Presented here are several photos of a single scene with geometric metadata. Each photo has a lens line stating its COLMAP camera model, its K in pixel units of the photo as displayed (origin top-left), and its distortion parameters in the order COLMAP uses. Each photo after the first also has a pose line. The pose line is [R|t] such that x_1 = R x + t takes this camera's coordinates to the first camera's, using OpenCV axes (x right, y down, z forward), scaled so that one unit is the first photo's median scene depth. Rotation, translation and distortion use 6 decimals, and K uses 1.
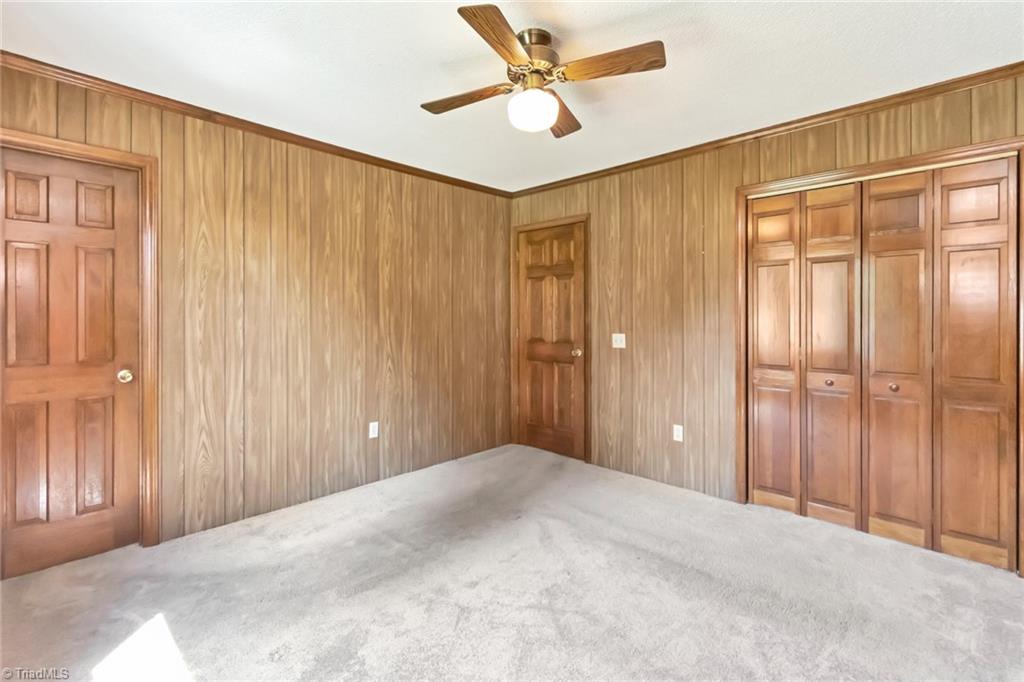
lens RADIAL K [[456.9, 0, 511.8], [0, 456.9, 315.9], [0, 0, 1]] dist [-0.000351, -0.000233]
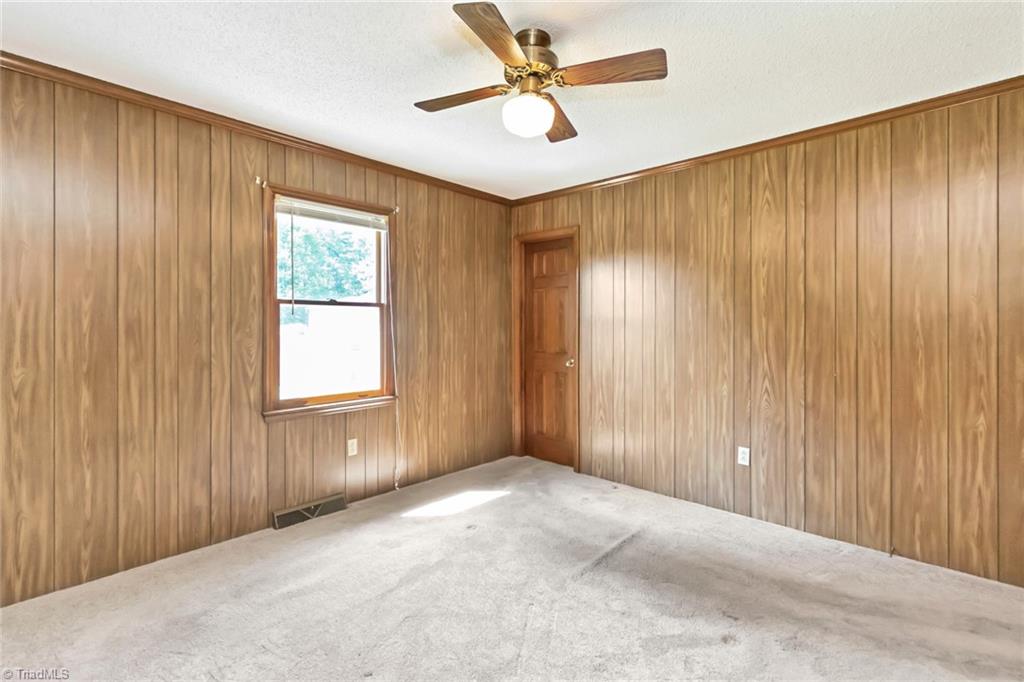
lens RADIAL K [[472.6, 0, 511.8], [0, 472.6, 324.9], [0, 0, 1]] dist [0.000598, 0.000137]
pose [[0.024404, -0.001634, -0.999701, 0.644528], [-0.002693, 0.999995, -0.001701, -0.001200], [0.999699, 0.002734, 0.024399, 0.570297]]
